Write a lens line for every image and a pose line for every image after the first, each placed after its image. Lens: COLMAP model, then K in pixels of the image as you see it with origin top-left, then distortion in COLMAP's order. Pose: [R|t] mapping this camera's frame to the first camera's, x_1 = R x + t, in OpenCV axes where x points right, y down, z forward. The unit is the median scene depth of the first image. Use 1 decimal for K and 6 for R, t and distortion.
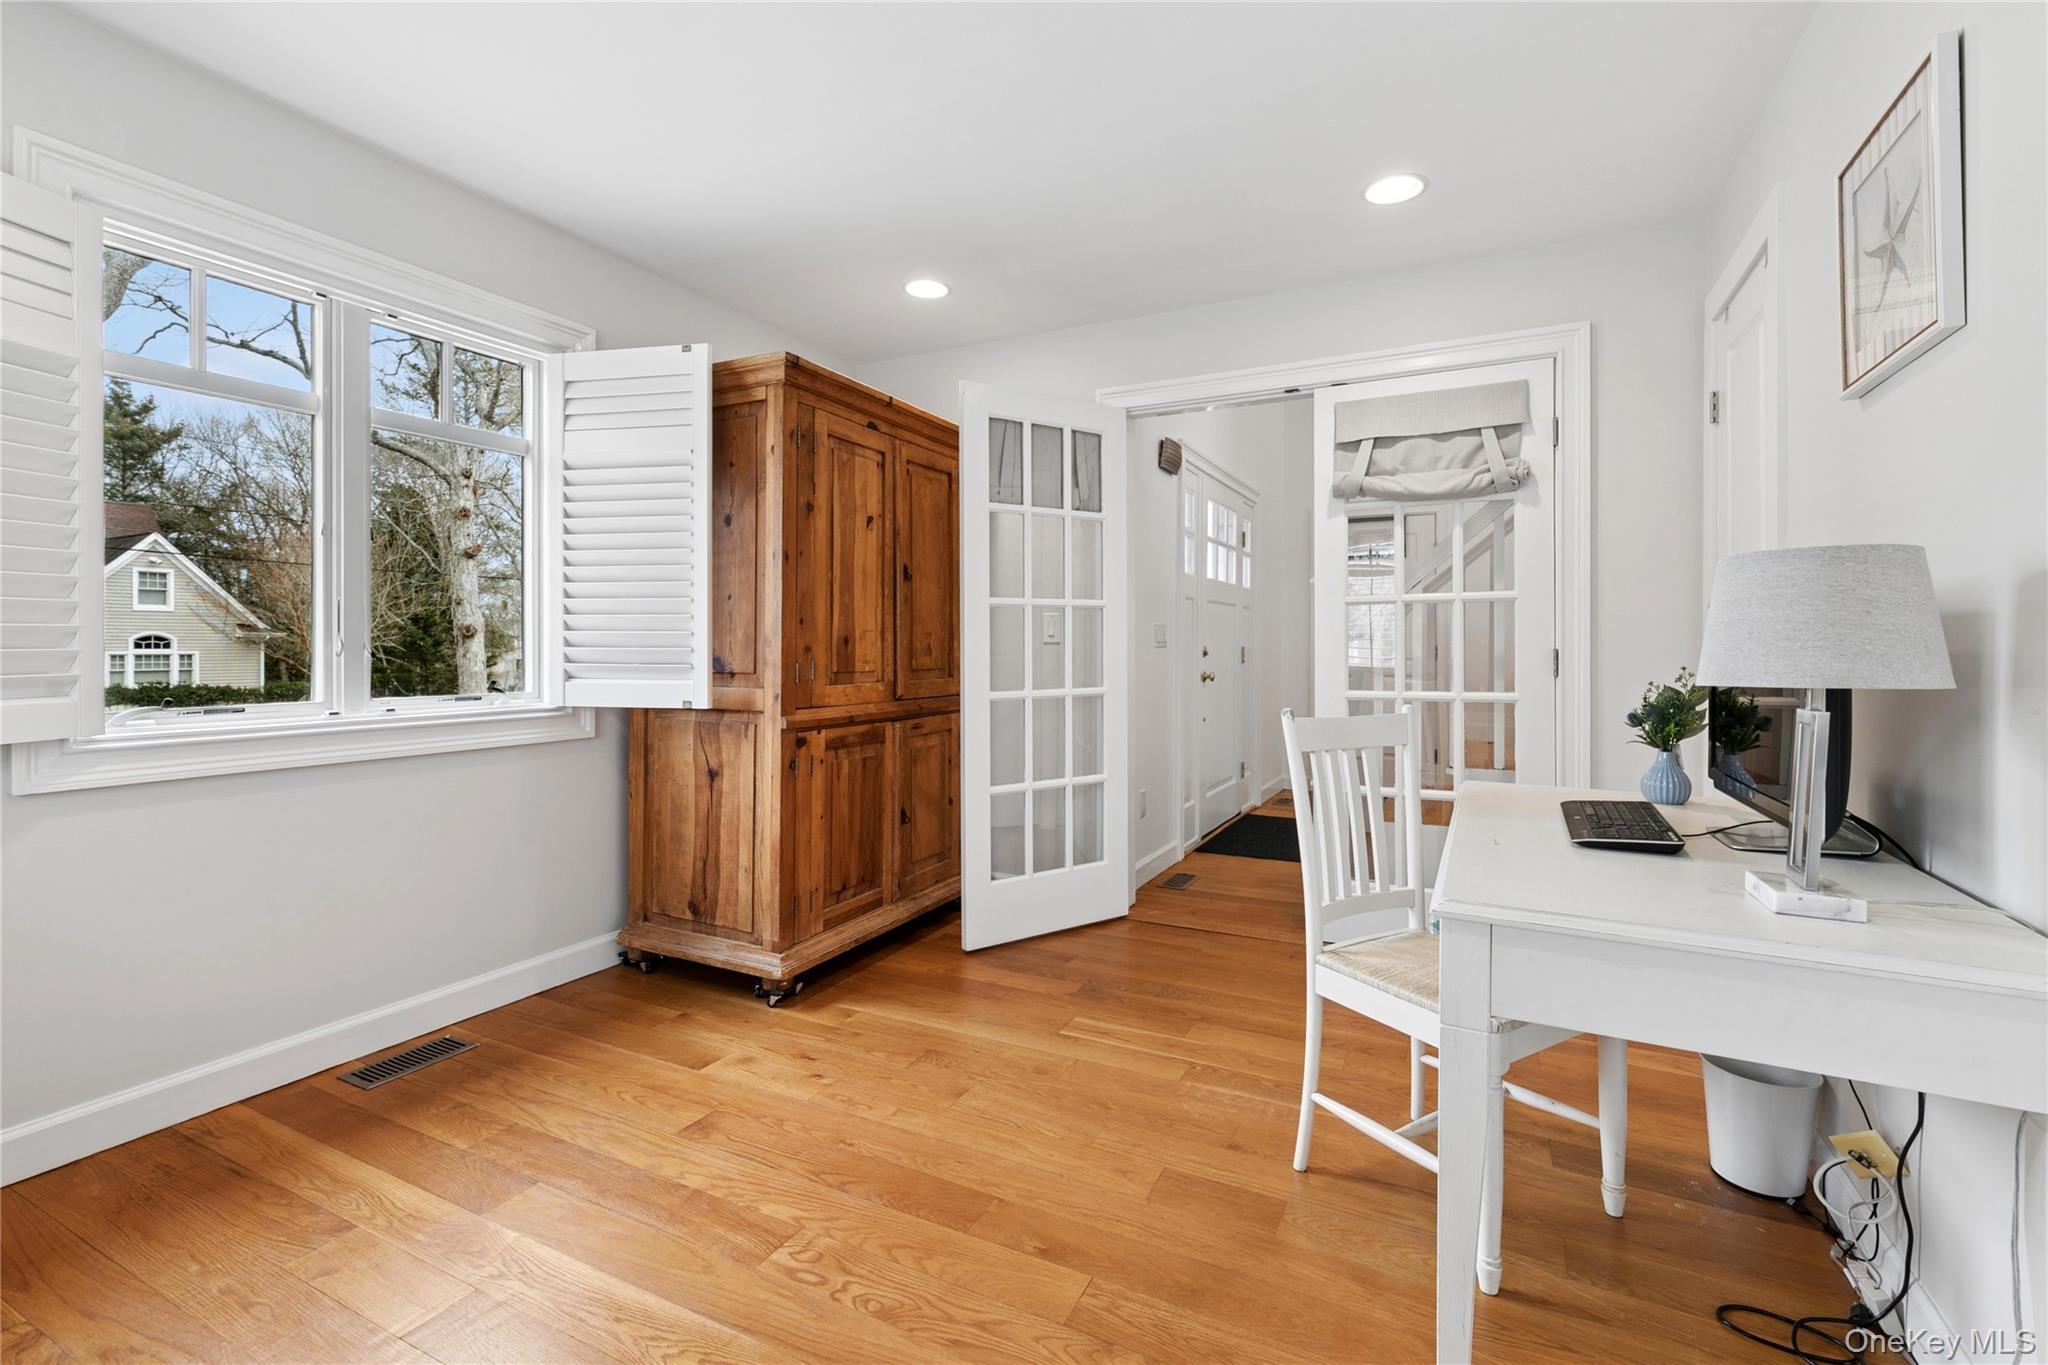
lens RADIAL K [[905.0, 0, 1027.6], [0, 905.0, 659.6], [0, 0, 1]] dist [0.000812, -0.000012]
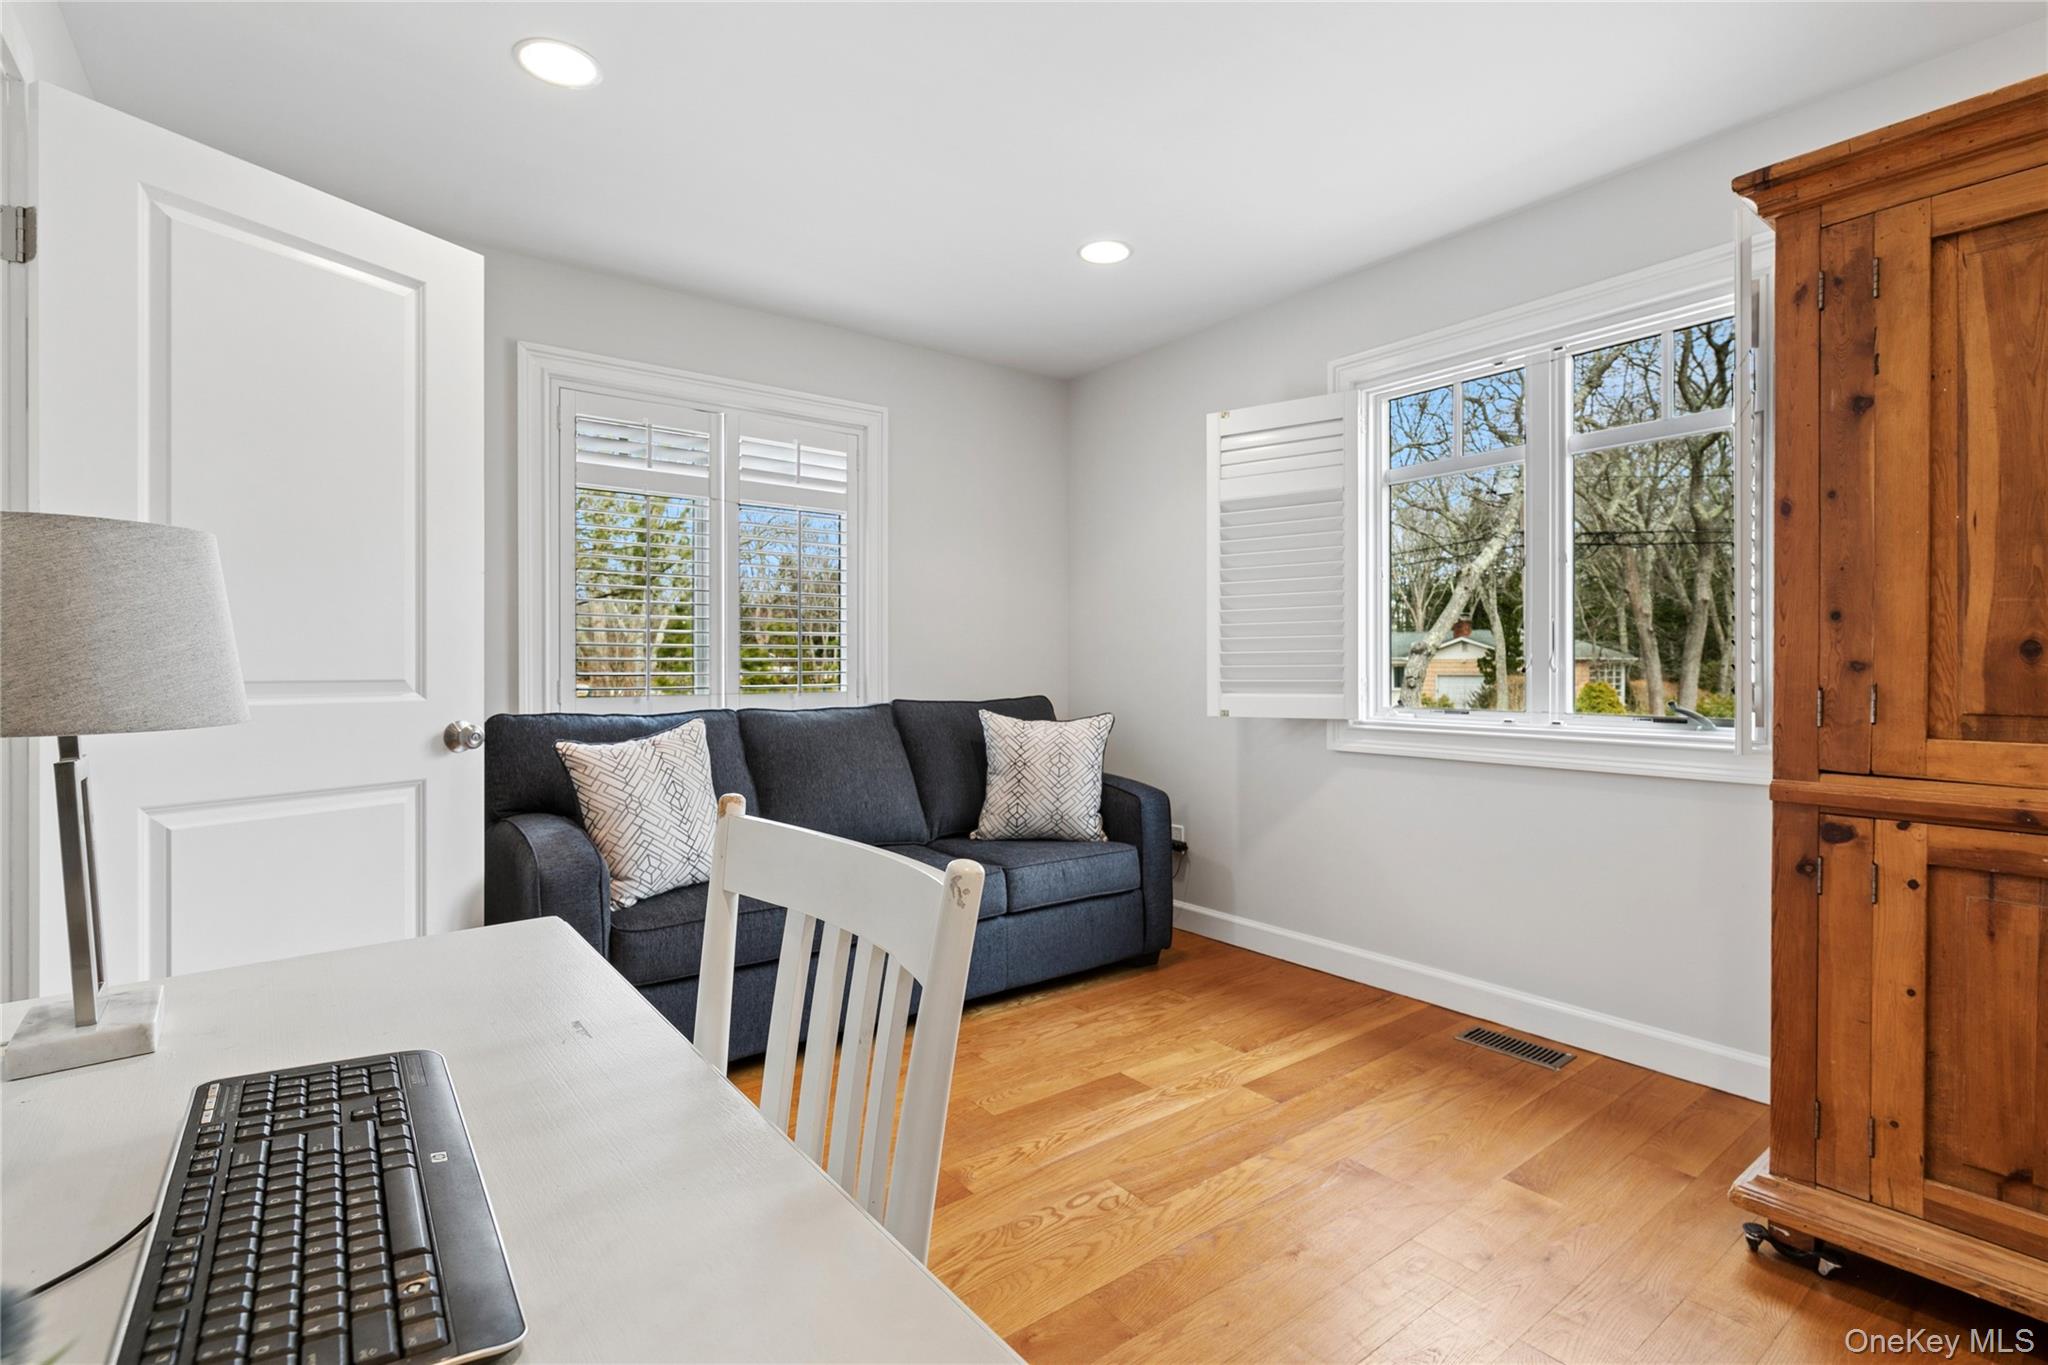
lens RADIAL K [[956.3, 0, 1024.0], [0, 956.3, 682.5], [0, 0, 1]] dist [-0.000454, -0.000228]
pose [[-0.432725, 0.018076, -0.901345, 0.507625], [-0.008946, 0.999664, 0.024342, -0.011857], [0.901482, 0.018597, -0.432417, 0.823812]]
